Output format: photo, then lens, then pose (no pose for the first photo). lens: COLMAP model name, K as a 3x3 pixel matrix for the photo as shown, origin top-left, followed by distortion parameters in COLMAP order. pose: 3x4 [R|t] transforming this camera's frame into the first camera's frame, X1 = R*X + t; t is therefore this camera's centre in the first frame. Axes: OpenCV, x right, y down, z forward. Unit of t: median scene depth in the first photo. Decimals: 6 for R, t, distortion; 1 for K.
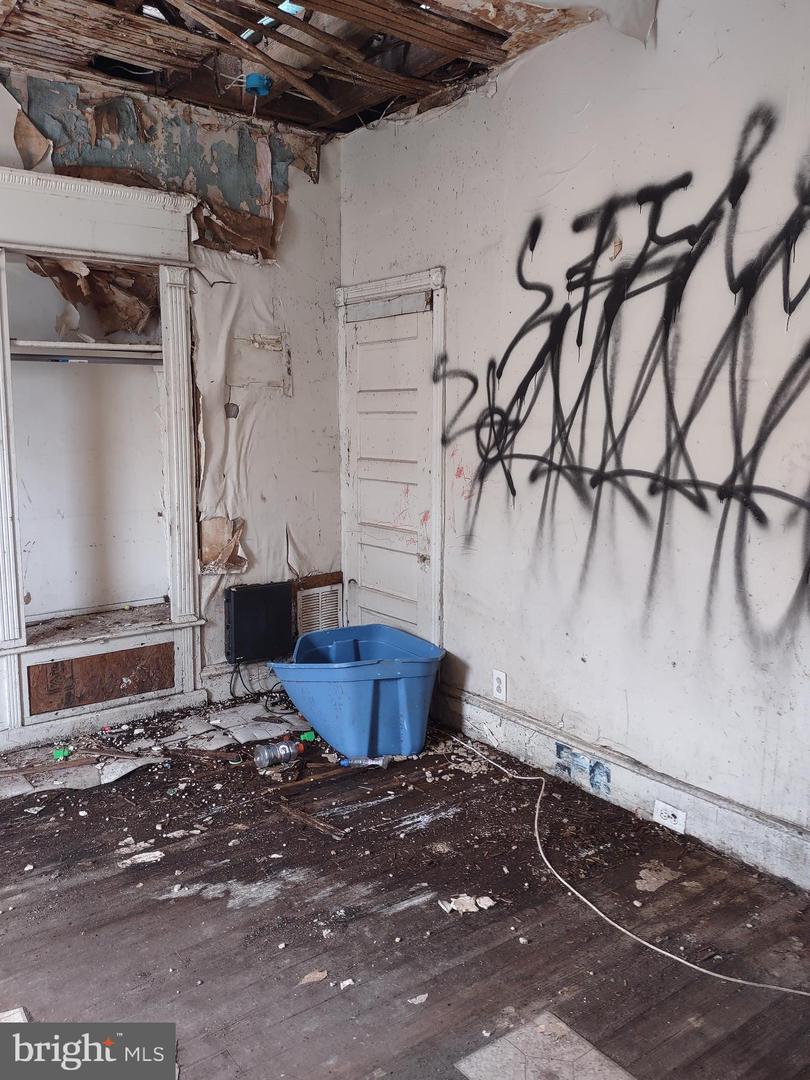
lens RADIAL K [[796.5, 0, 404.5], [0, 796.5, 519.7], [0, 0, 1]] dist [0.084327, -0.121574]
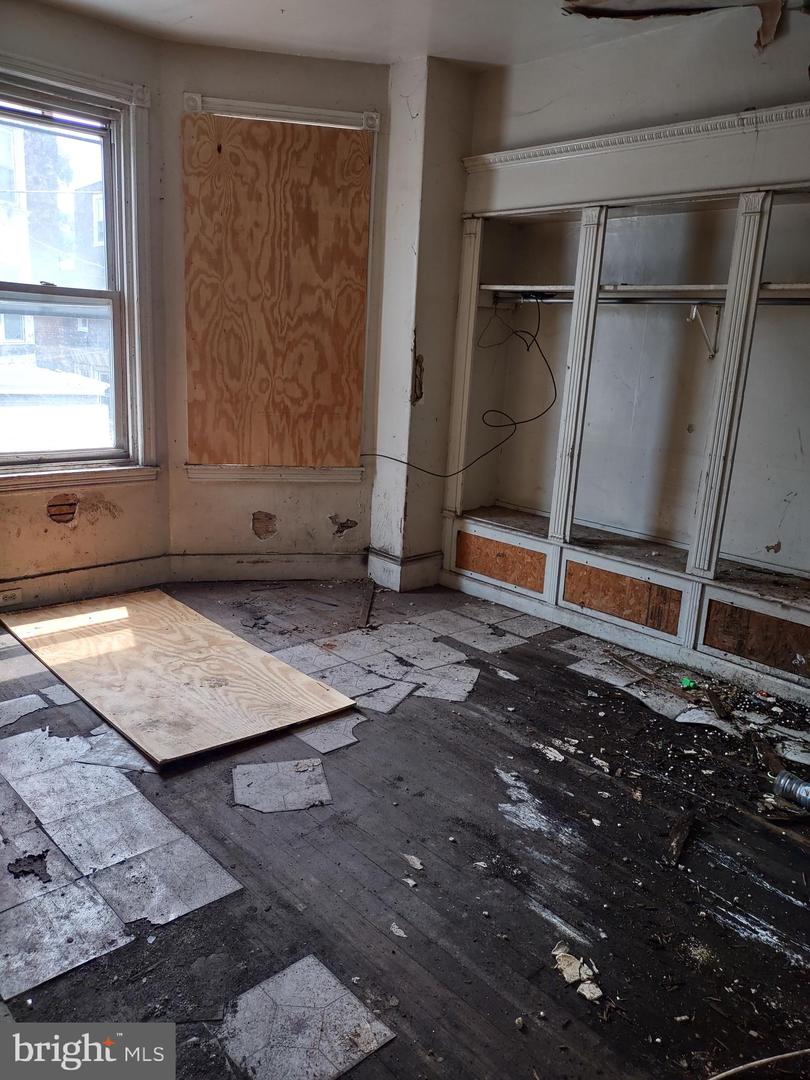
lens RADIAL K [[796.5, 0, 404.5], [0, 796.5, 519.7], [0, 0, 1]] dist [0.084327, -0.121574]
pose [[0.142301, 0.224413, -0.964048, 0.484668], [-0.182567, 0.963200, 0.197267, -0.055096], [0.972841, 0.147932, 0.178035, 0.417818]]
